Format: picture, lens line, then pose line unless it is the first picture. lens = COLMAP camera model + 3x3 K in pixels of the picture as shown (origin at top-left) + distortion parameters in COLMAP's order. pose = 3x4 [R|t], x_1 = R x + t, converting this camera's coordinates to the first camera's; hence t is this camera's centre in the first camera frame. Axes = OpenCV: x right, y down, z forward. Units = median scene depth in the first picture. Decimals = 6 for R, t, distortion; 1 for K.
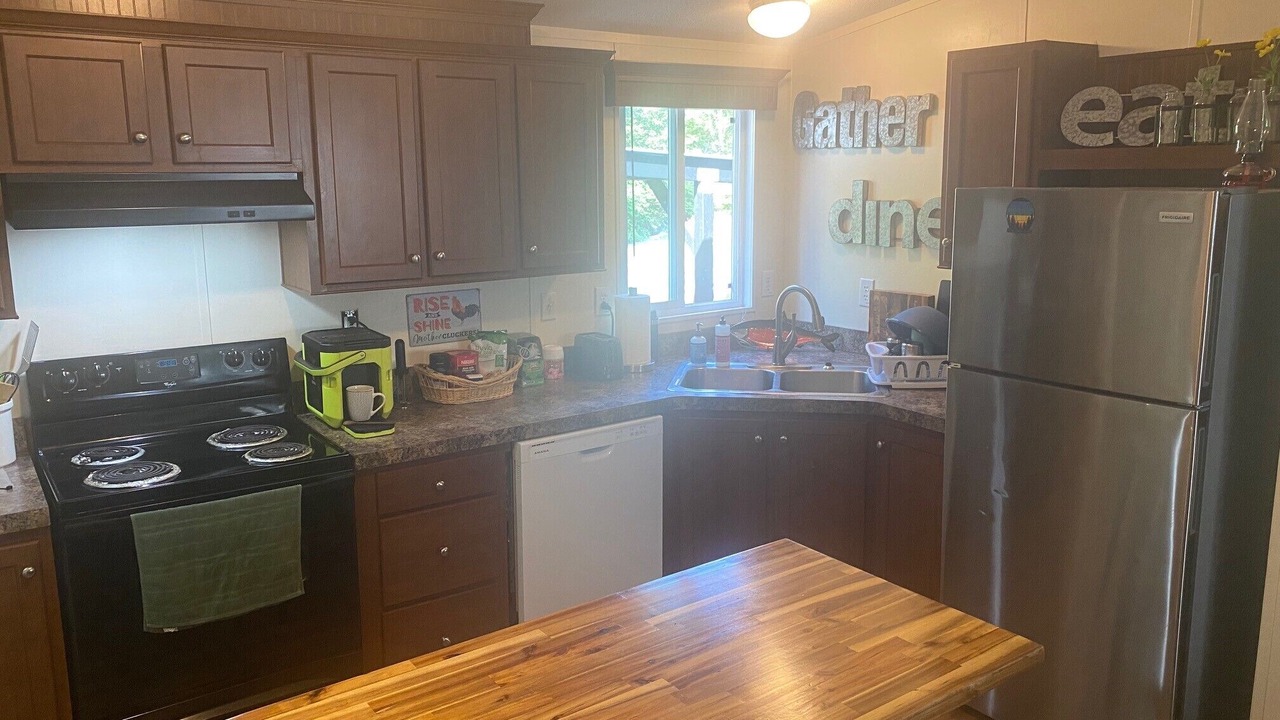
lens RADIAL K [[963.3, 0, 641.4], [0, 963.3, 354.0], [0, 0, 1]] dist [0.026370, -0.005615]
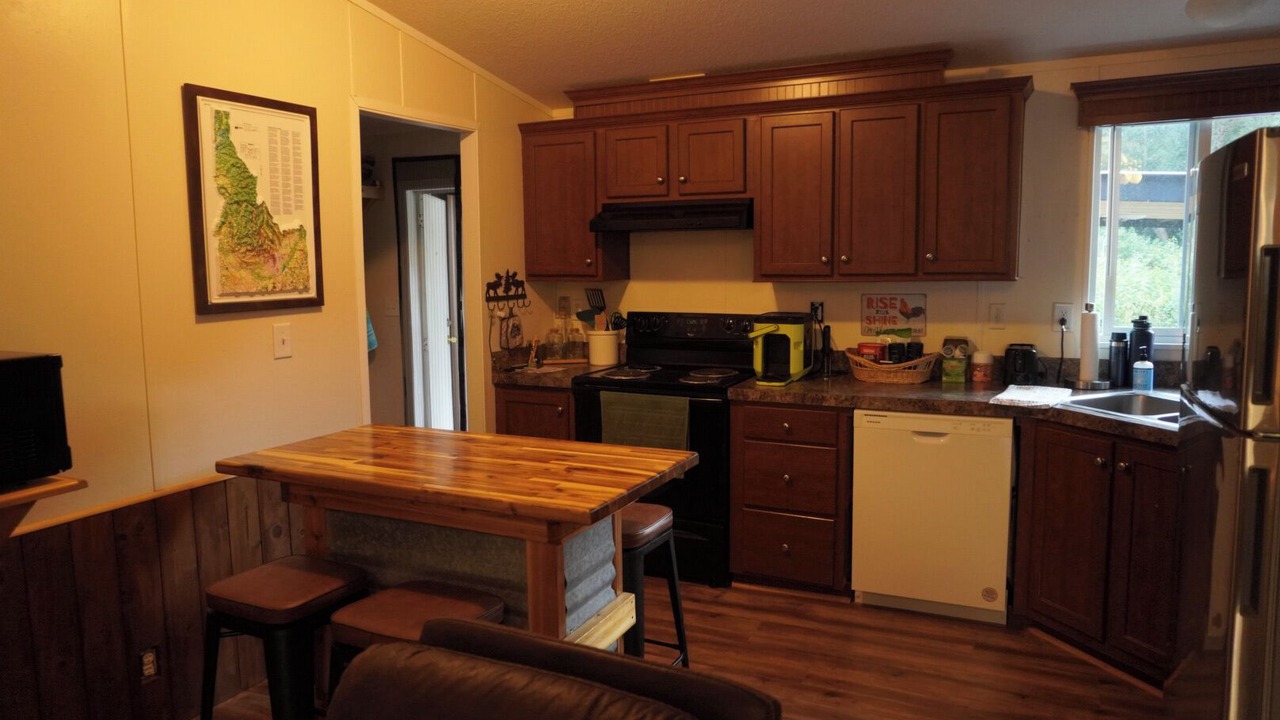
lens RADIAL K [[963.3, 0, 638.1], [0, 963.3, 364.9], [0, 0, 1]] dist [0.026370, -0.005615]
pose [[0.445522, 0.097130, -0.889987, 0.775154], [-0.158446, 0.986959, 0.028396, 0.041958], [0.881139, 0.128363, 0.455102, 0.183533]]
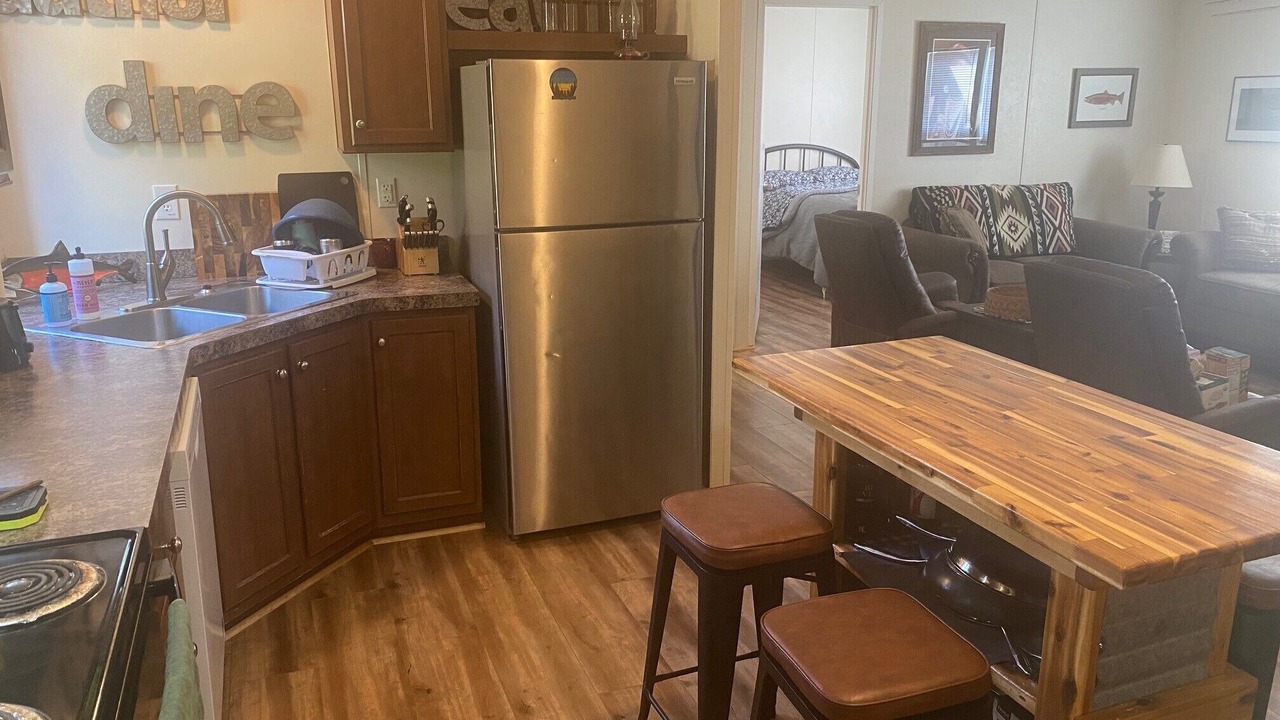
lens RADIAL K [[963.3, 0, 641.4], [0, 963.3, 358.1], [0, 0, 1]] dist [0.026370, -0.005615]
pose [[0.260238, -0.245049, 0.933931, -0.600466], [0.184748, 0.962024, 0.200941, -0.035042], [-0.947705, 0.120249, 0.295628, 0.503068]]
